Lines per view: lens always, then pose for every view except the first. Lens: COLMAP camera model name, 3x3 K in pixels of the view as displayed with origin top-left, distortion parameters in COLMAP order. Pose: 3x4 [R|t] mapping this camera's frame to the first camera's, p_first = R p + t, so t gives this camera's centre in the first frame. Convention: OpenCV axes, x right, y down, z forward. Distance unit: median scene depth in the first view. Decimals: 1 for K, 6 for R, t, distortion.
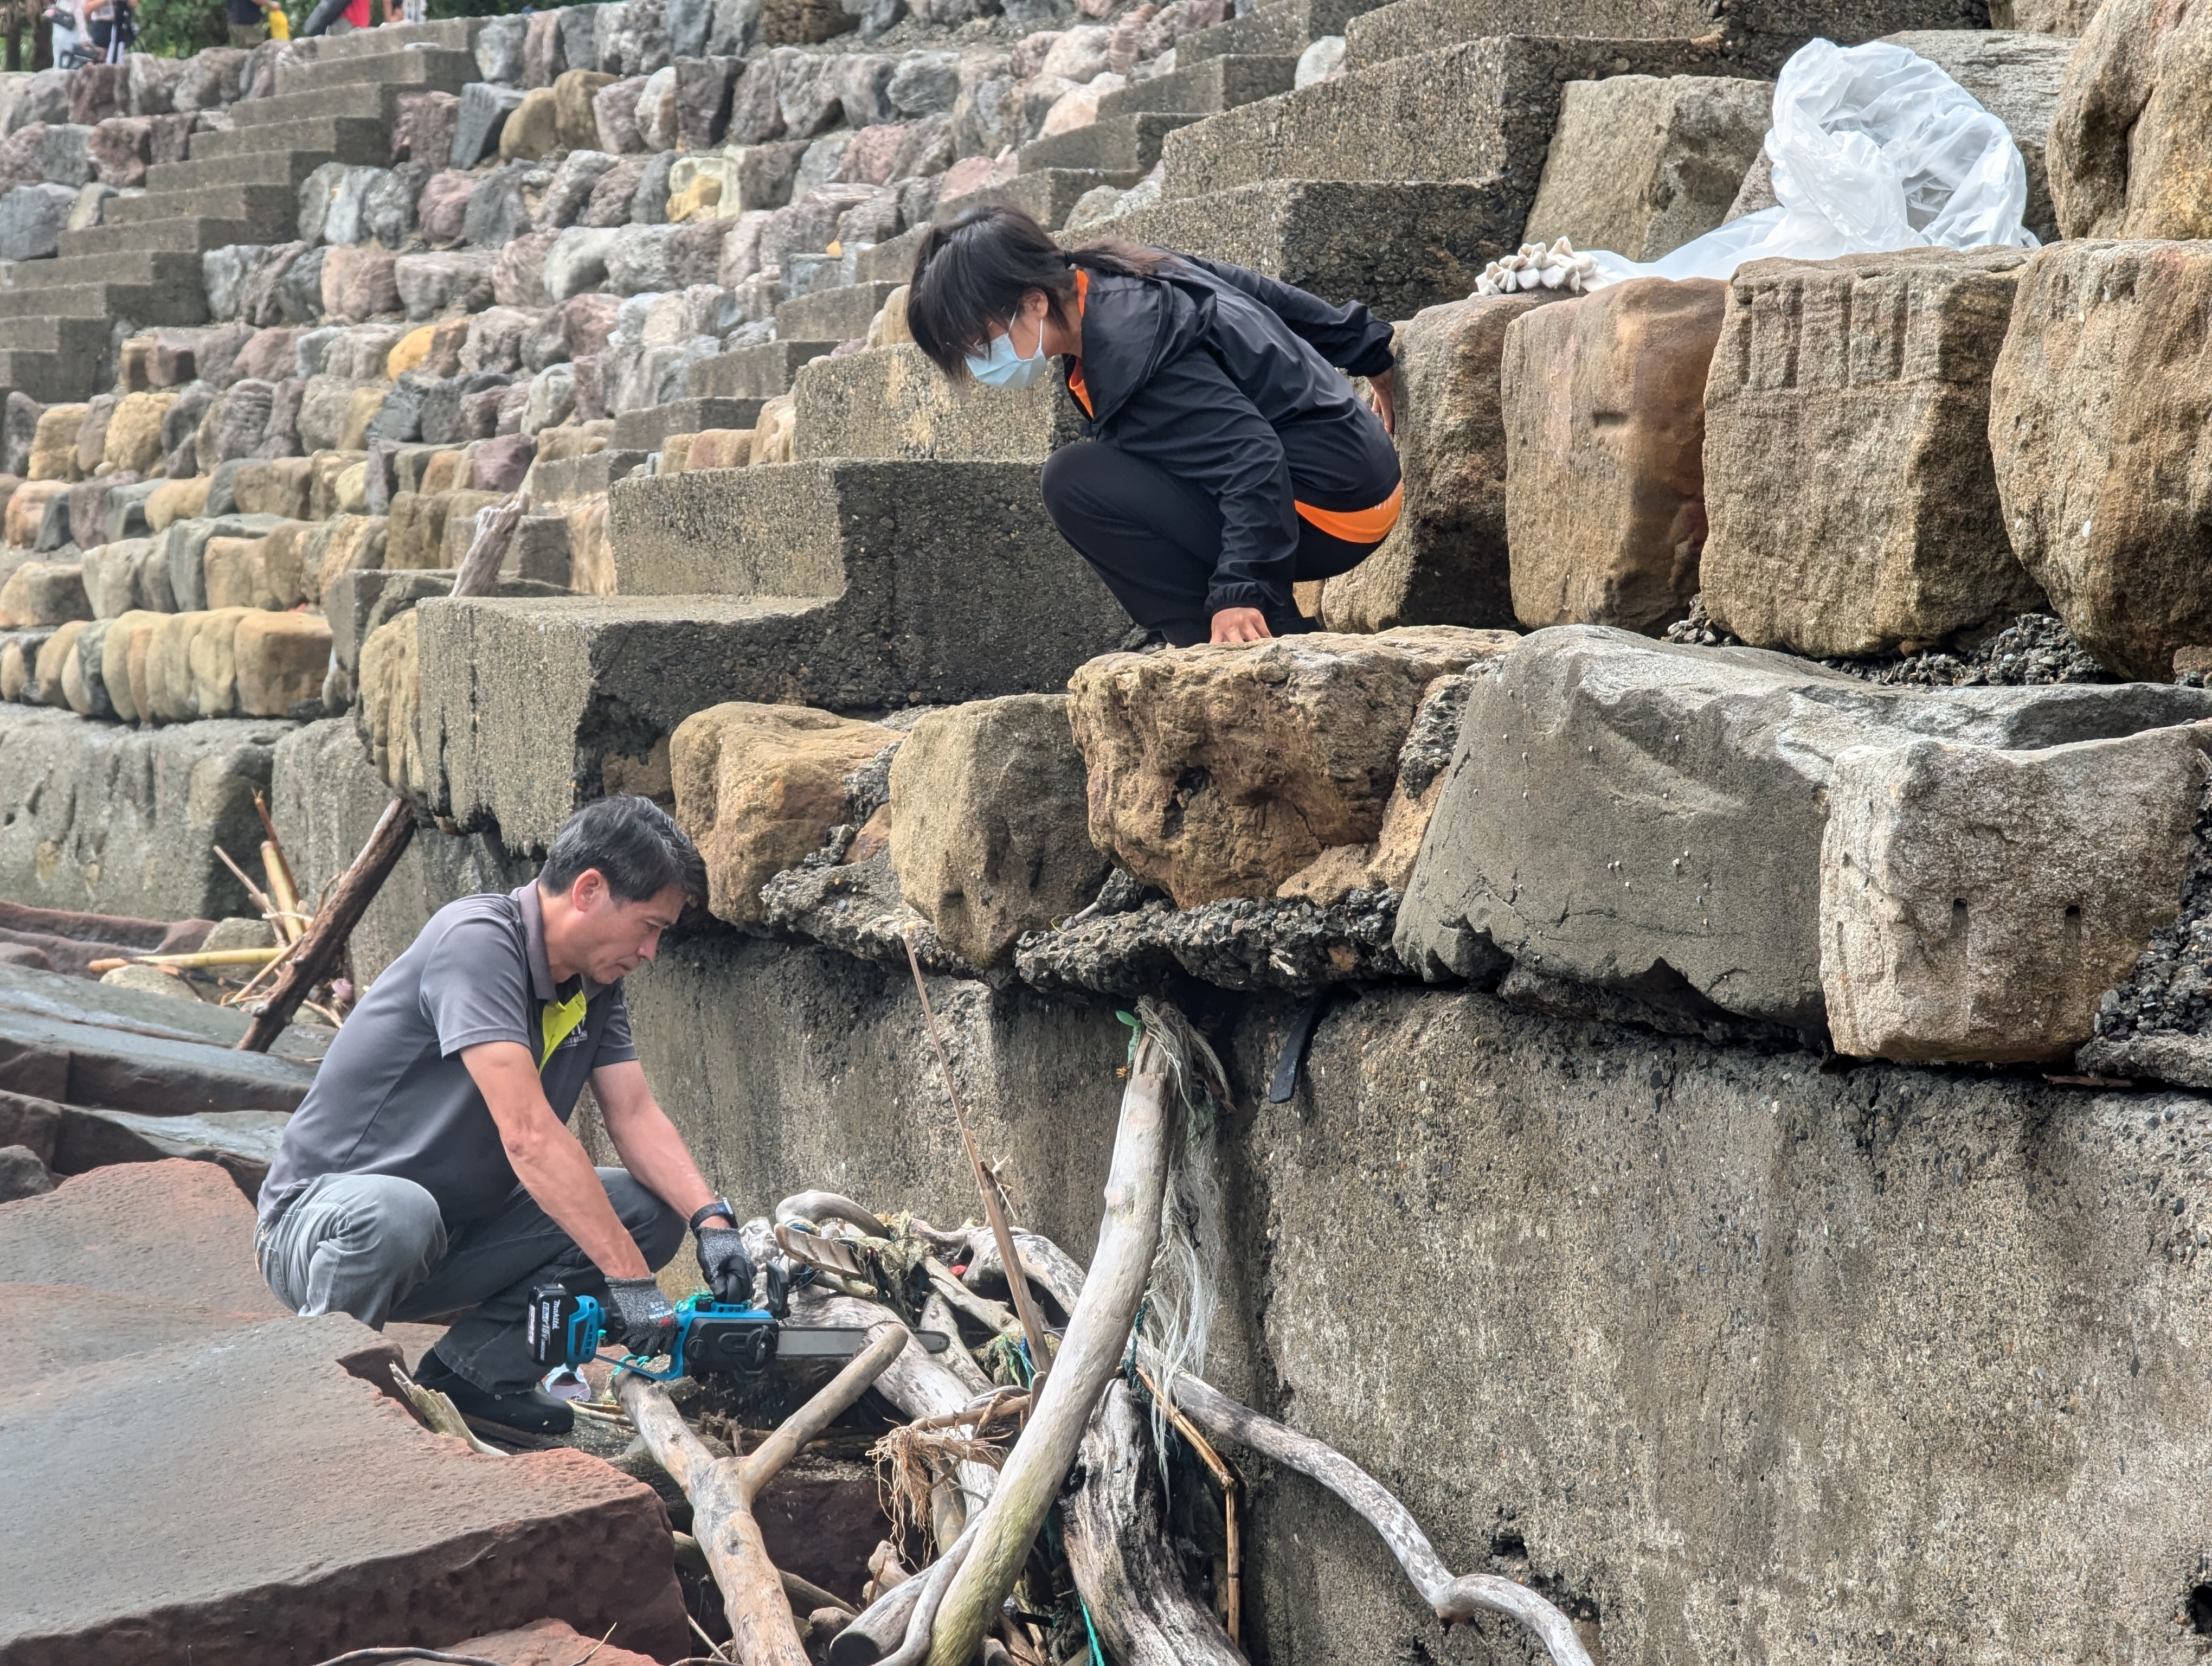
lens RADIAL K [[7556.6, 0, 1106.0], [0, 7556.6, 832.7], [0, 0, 1]] dist [-0.058034, 0.000000]
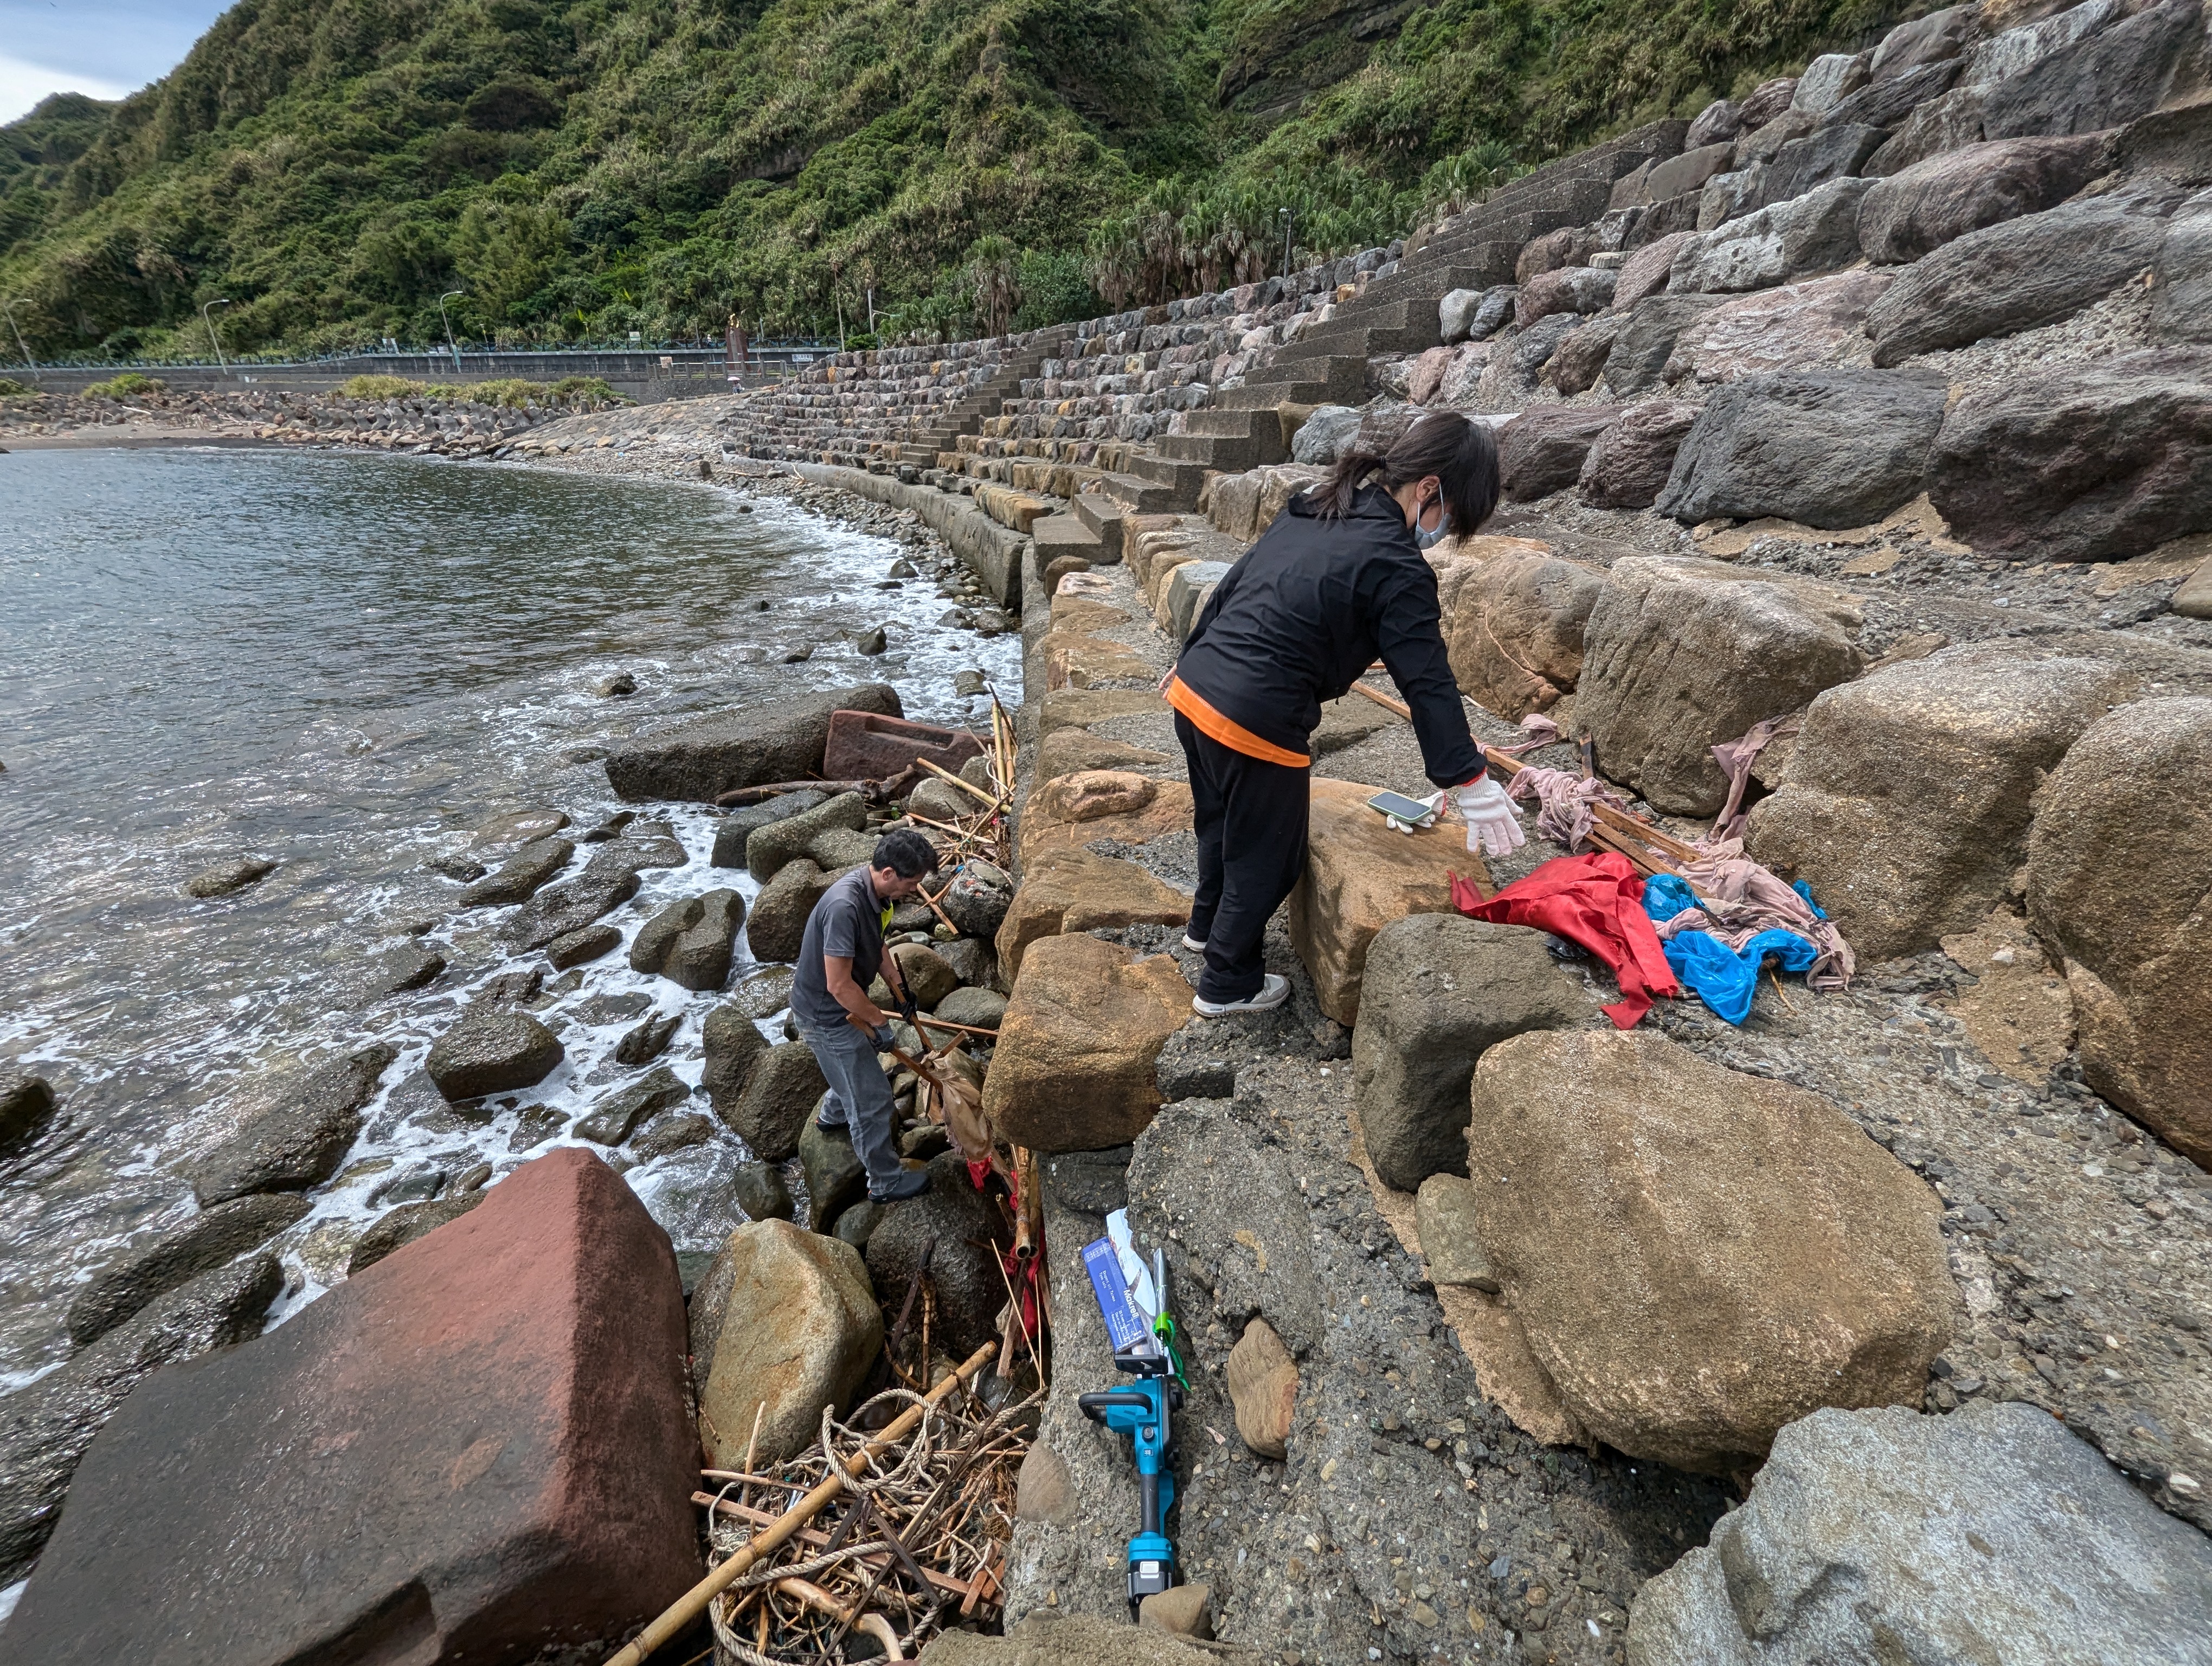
lens RADIAL K [[884.0, 0, 1096.6], [0, 884.0, 828.2], [0, 0, 1]] dist [0.000483, 0.000038]
pose [[0.997933, 0.020074, -0.061048, -0.038931], [0.005328, 0.920845, 0.389893, -0.040366], [0.064042, -0.389413, 0.918834, 0.456908]]
